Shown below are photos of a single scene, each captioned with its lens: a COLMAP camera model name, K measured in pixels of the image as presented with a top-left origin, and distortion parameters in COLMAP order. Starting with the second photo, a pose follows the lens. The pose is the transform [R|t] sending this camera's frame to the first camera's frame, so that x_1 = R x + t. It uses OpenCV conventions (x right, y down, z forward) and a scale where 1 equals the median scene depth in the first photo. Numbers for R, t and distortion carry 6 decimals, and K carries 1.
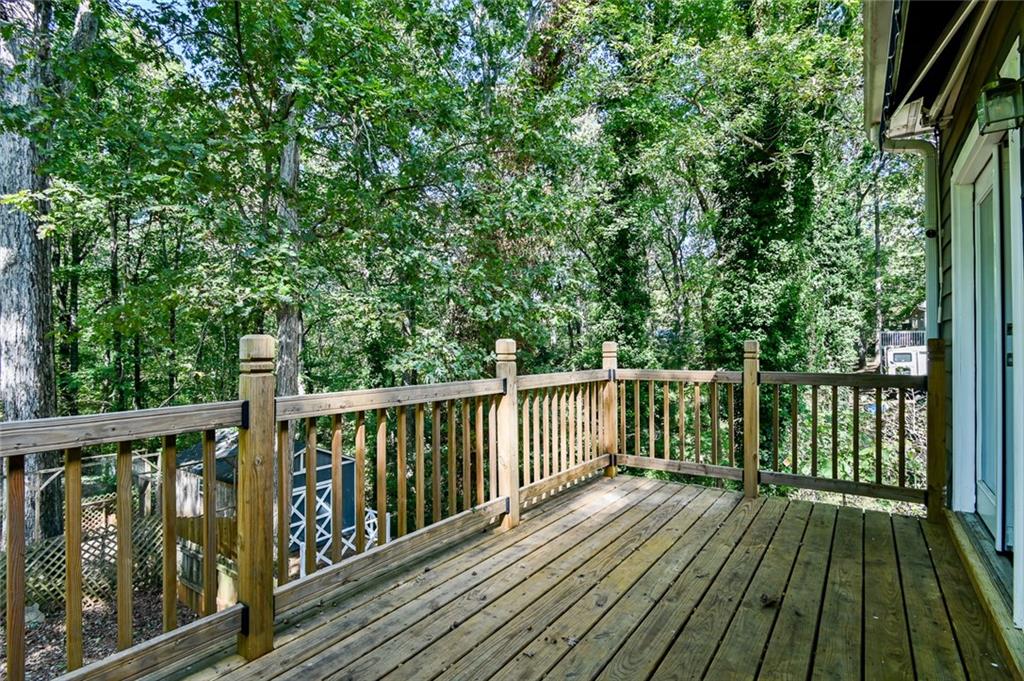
lens RADIAL K [[502.3, 0, 510.5], [0, 502.3, 344.7], [0, 0, 1]] dist [-0.021476, 0.001334]
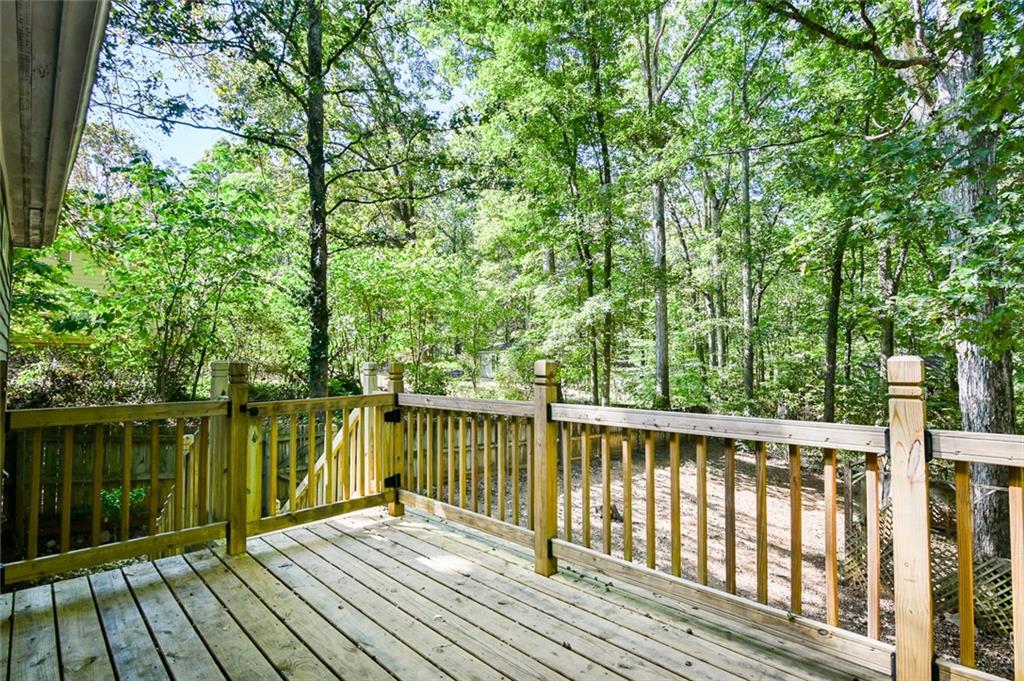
lens RADIAL K [[502.3, 0, 511.1], [0, 502.3, 340.0], [0, 0, 1]] dist [-0.021476, 0.001334]
pose [[-0.184156, -0.039581, -0.982100, 0.205466], [0.008609, 0.999086, -0.041880, -0.005014], [0.982859, -0.016168, -0.183646, 0.236751]]
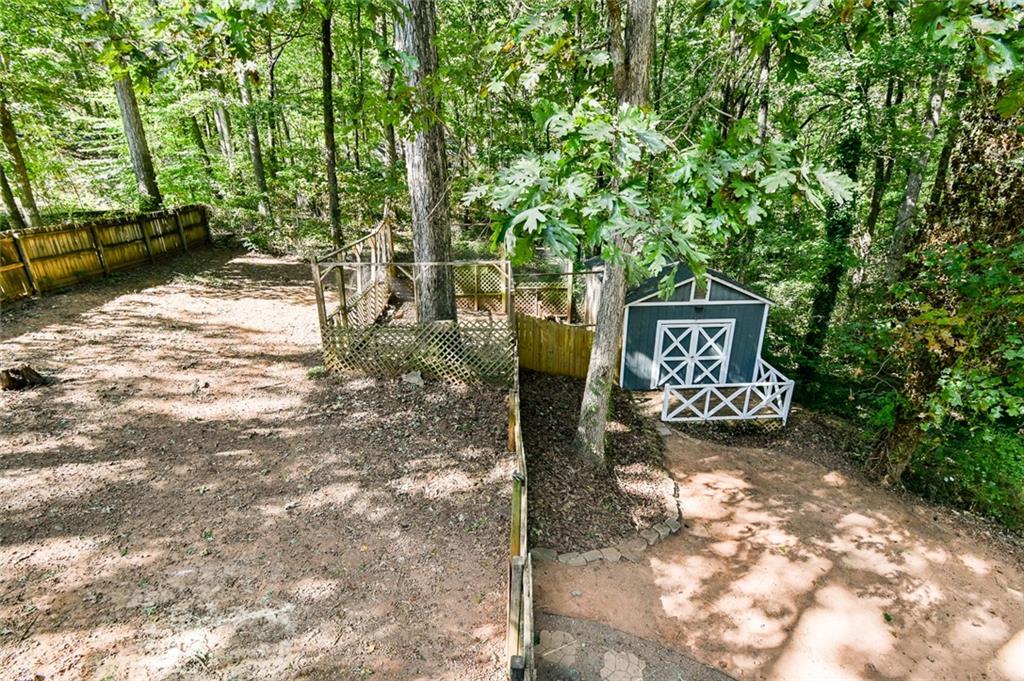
lens RADIAL K [[502.3, 0, 515.3], [0, 502.3, 341.3], [0, 0, 1]] dist [-0.021476, 0.001334]
pose [[0.608889, 0.286395, -0.739751, 0.067449], [0.010127, 0.929669, 0.368257, 0.004843], [0.793191, -0.231719, 0.563165, 0.459241]]
